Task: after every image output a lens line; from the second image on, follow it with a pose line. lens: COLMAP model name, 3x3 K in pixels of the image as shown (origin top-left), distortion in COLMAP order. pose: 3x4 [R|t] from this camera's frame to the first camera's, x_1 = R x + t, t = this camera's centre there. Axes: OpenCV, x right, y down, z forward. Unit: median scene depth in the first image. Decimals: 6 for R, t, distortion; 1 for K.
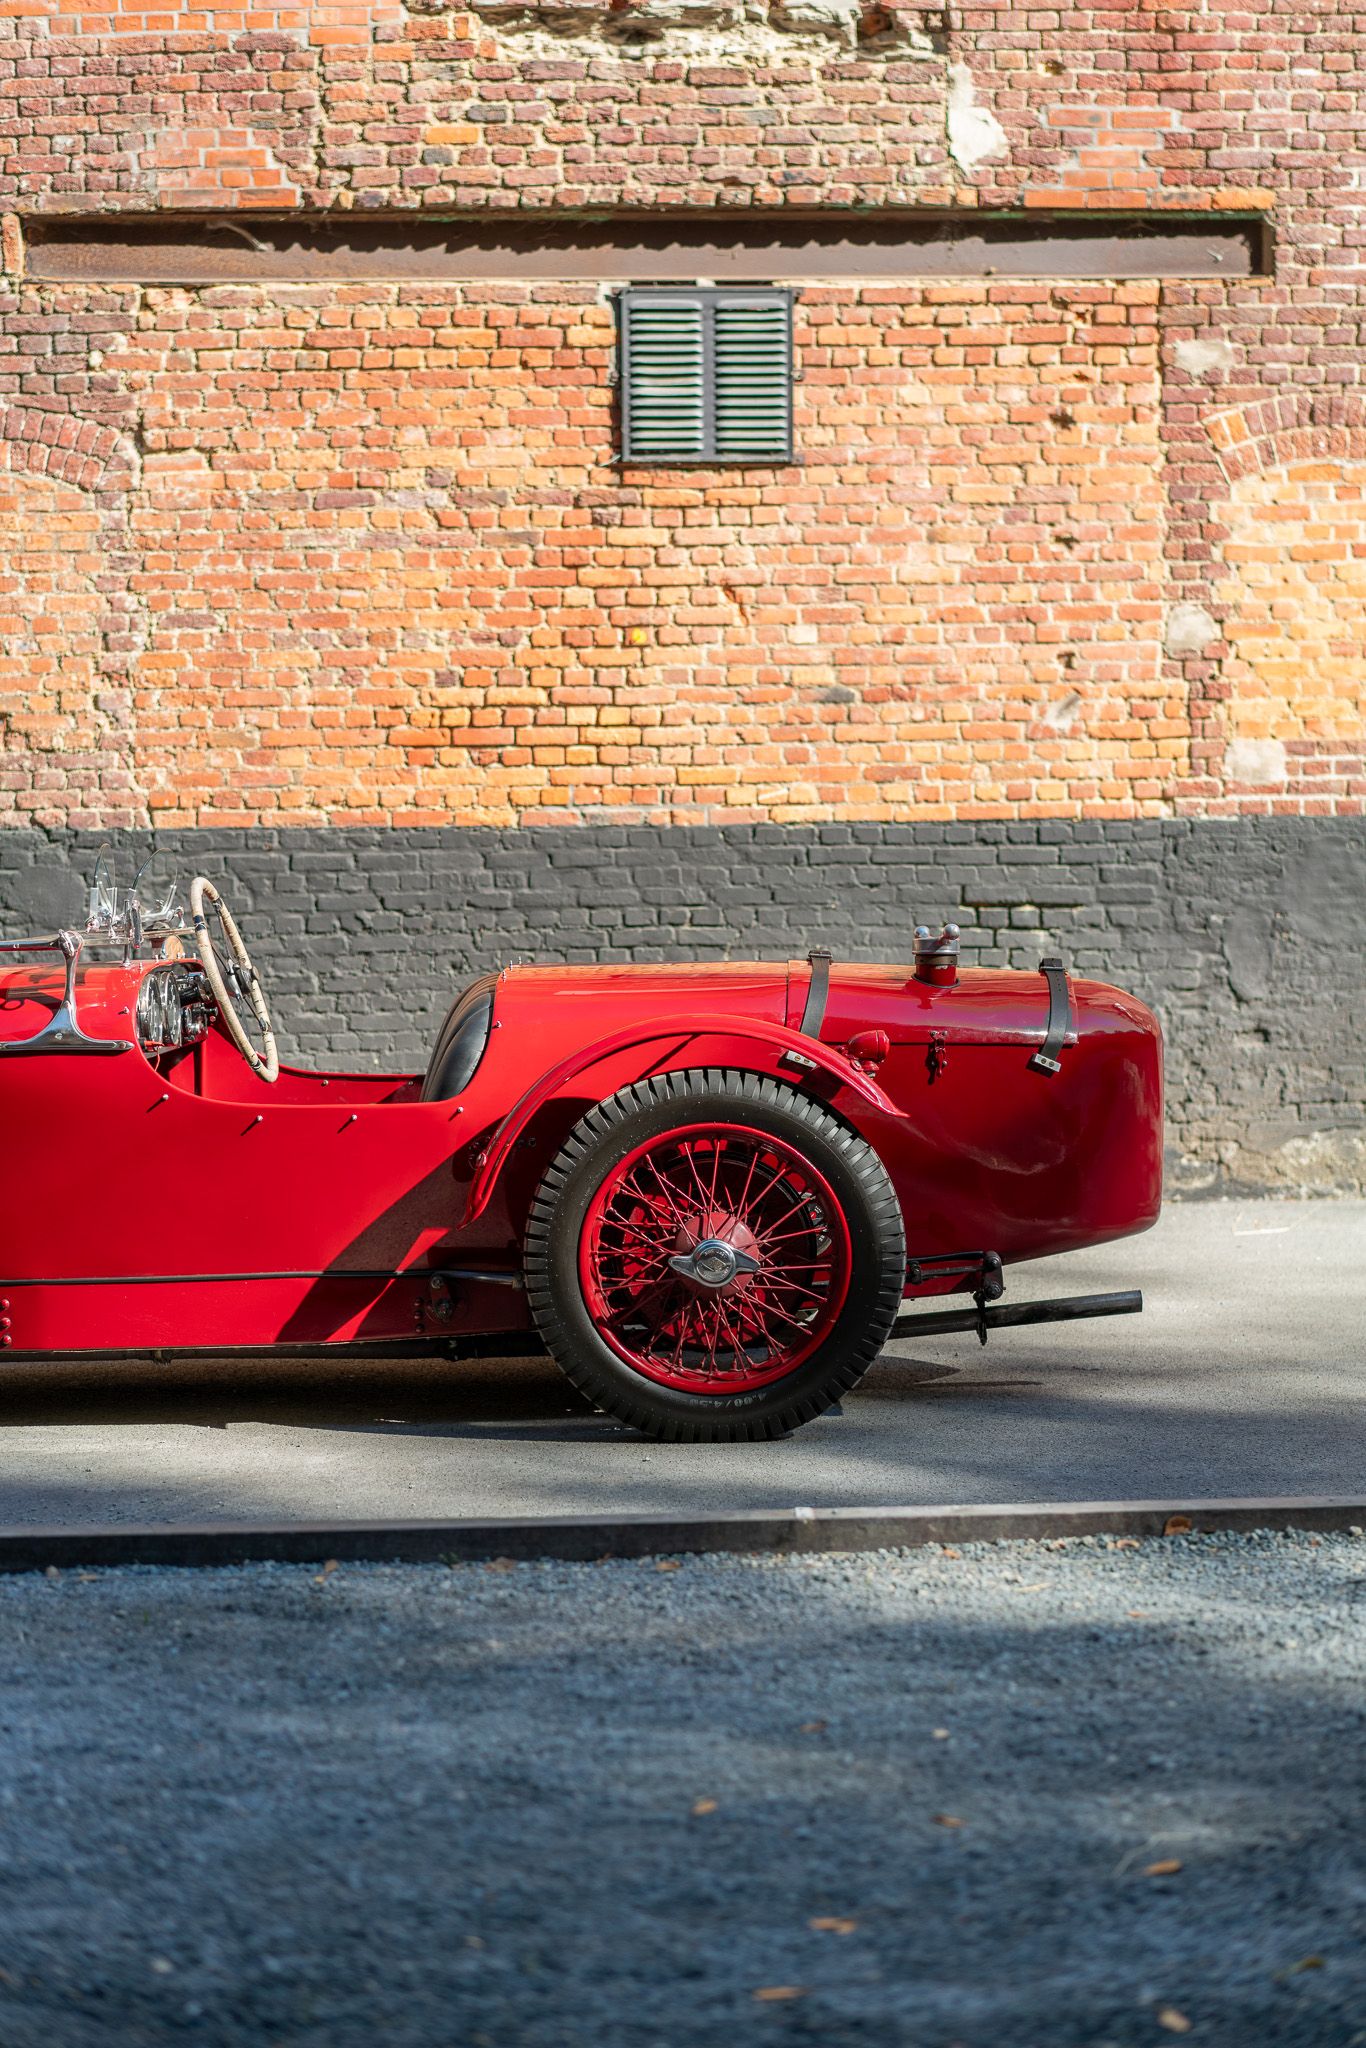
lens RADIAL K [[3148.0, 0, 695.1], [0, 3148.0, 1034.7], [0, 0, 1]] dist [0.007691, -0.200609]
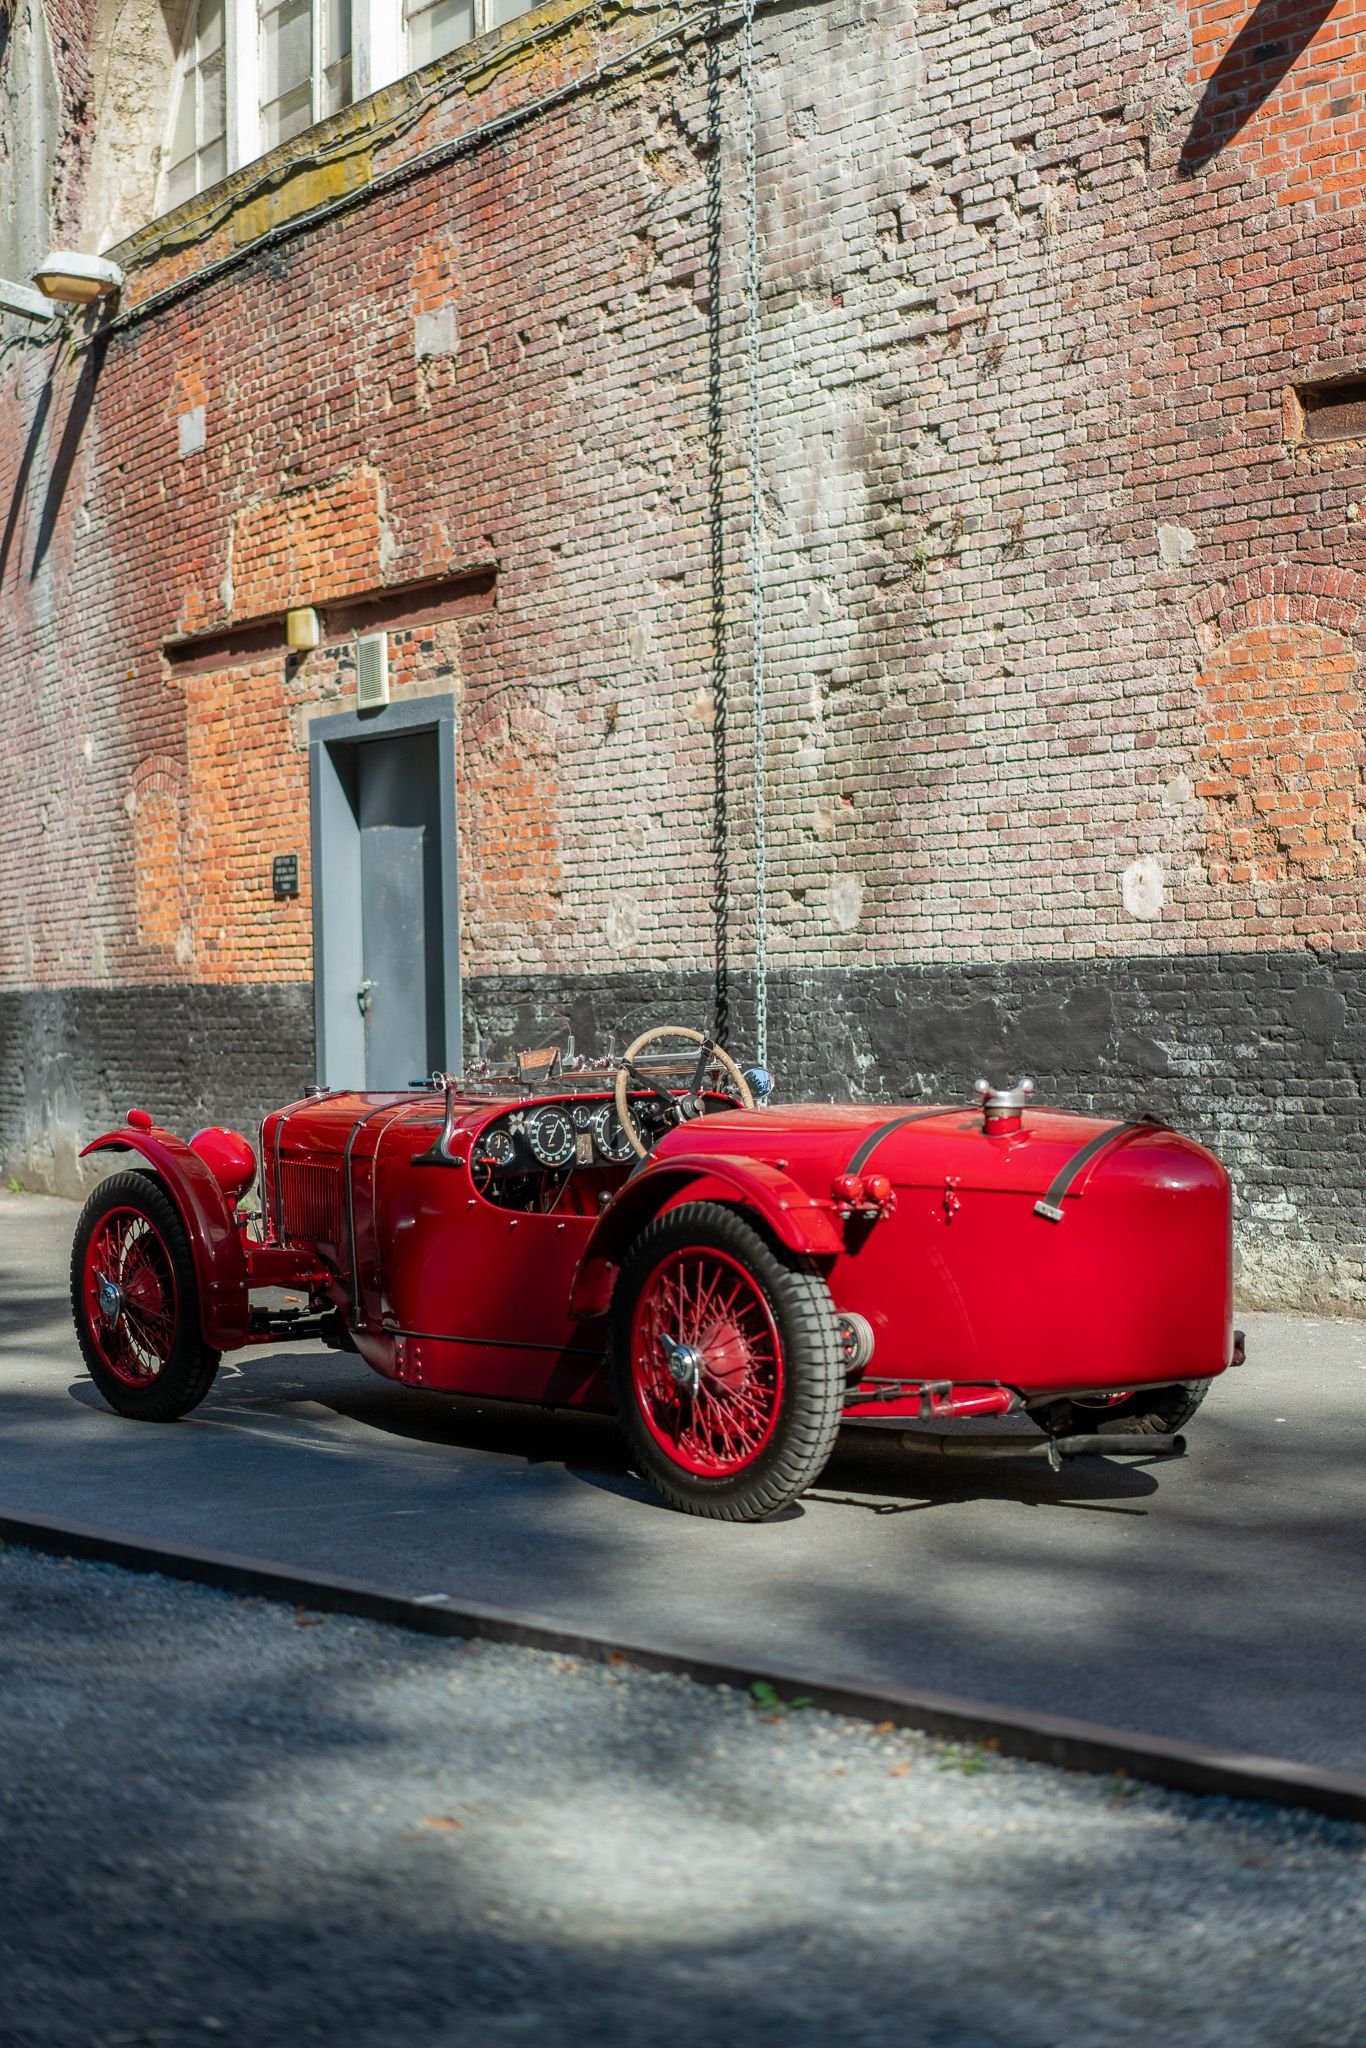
lens RADIAL K [[3145.1, 0, 695.7], [0, 3145.1, 1042.5], [0, 0, 1]] dist [-0.005033, -0.175334]
pose [[0.662939, 0.011432, -0.748586, 0.458066], [-0.021128, 0.999771, -0.003443, -0.026100], [0.748375, 0.018098, 0.663029, 0.130116]]
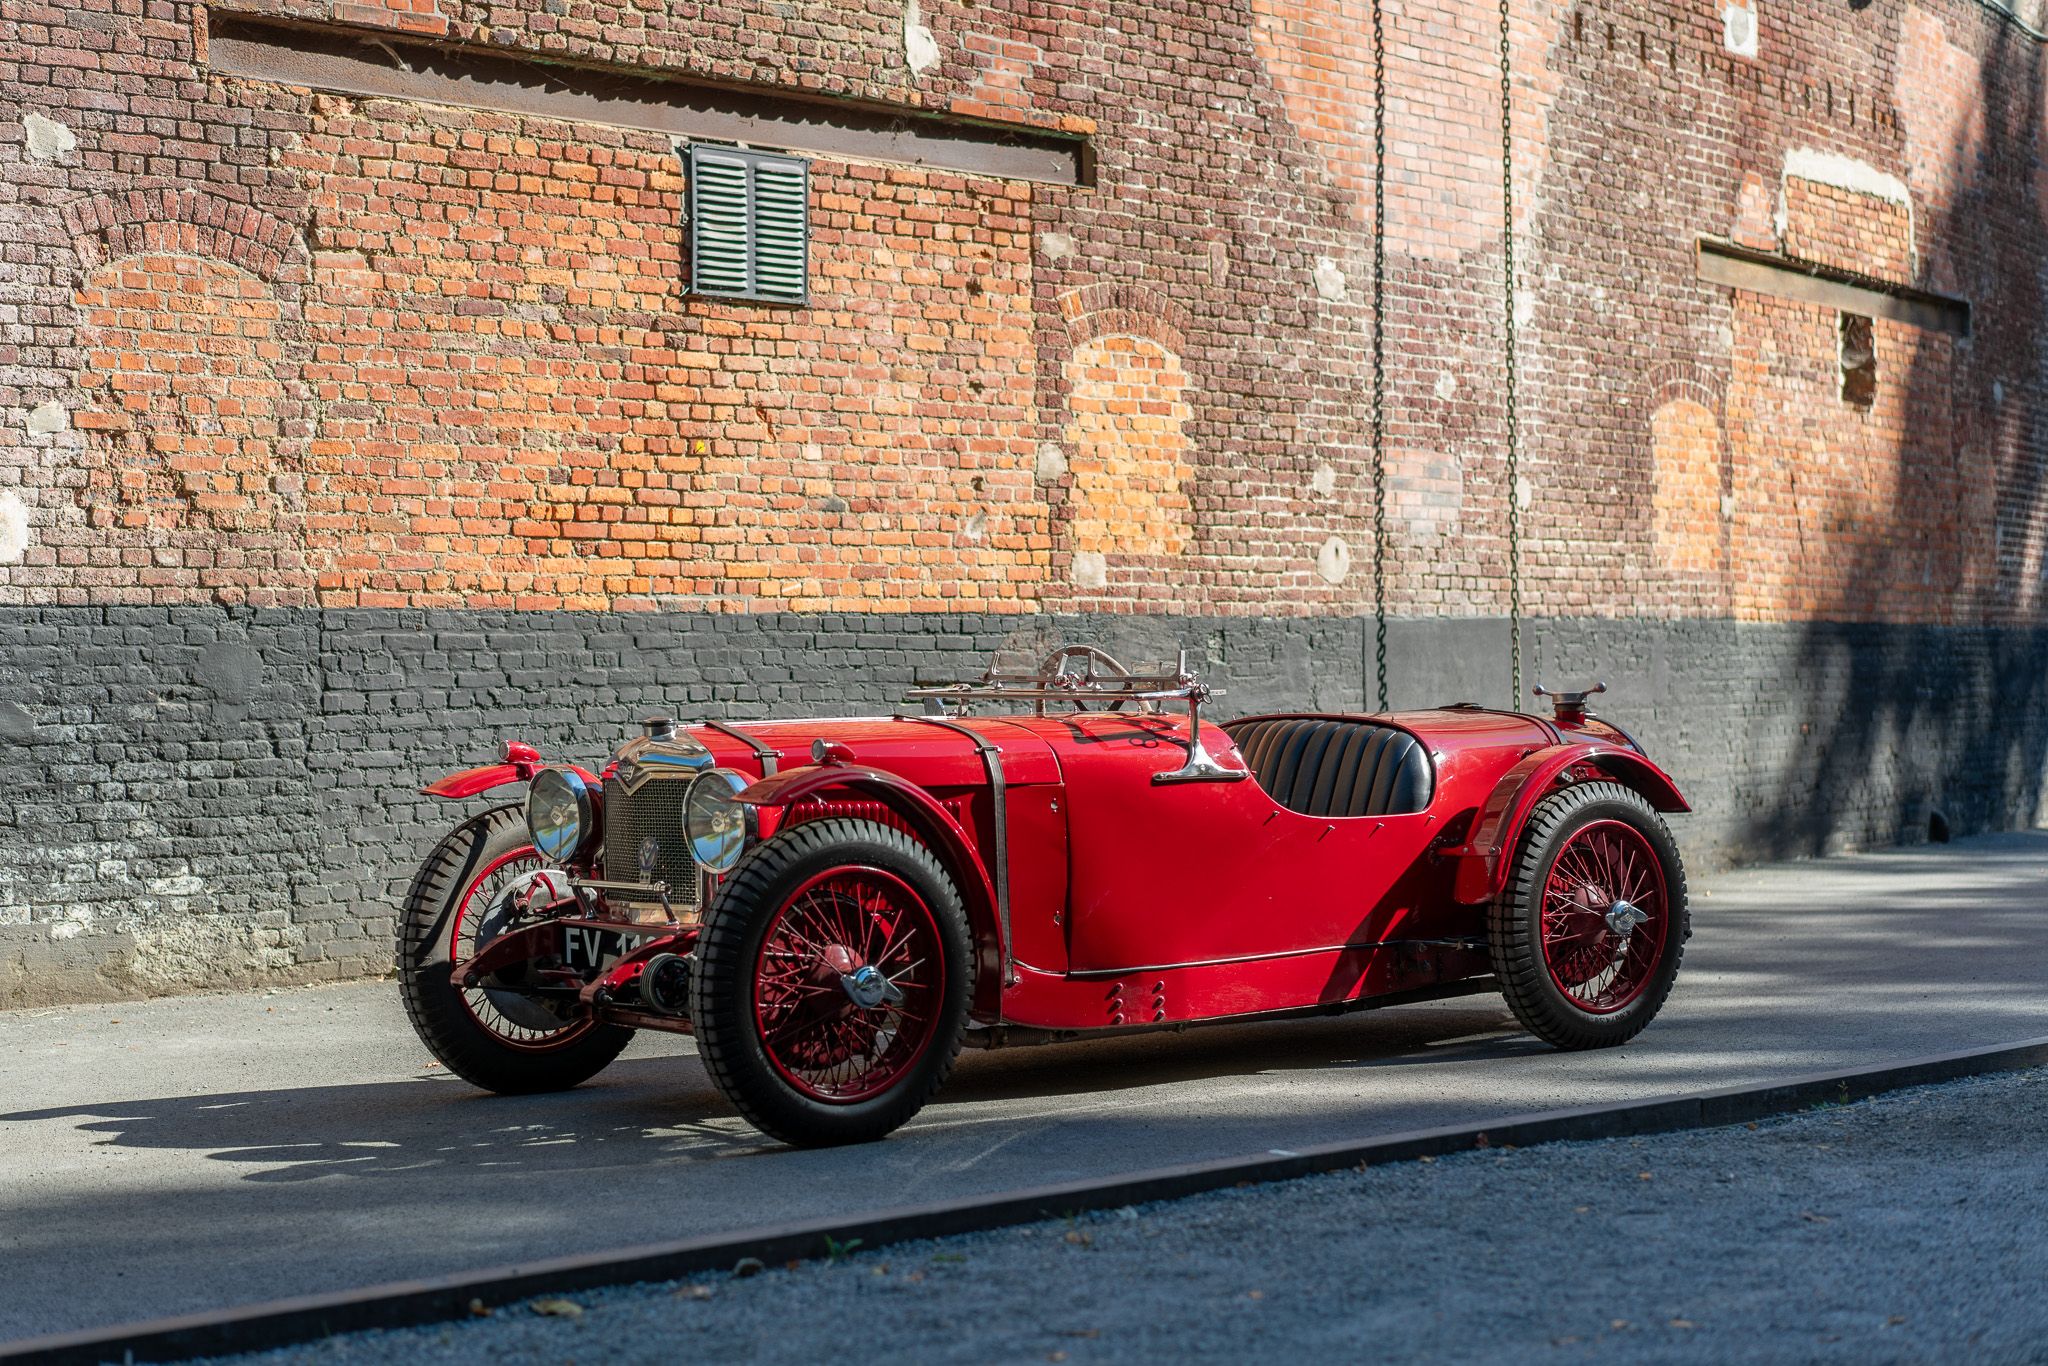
lens RADIAL K [[3254.4, 0, 1001.3], [0, 3254.4, 714.3], [0, 0, 1]] dist [-0.006572, -0.141332]
pose [[0.763816, -0.003083, 0.645427, -0.695779], [0.031791, 0.998955, -0.032851, 0.012214], [-0.644651, 0.045611, 0.763115, 0.035885]]
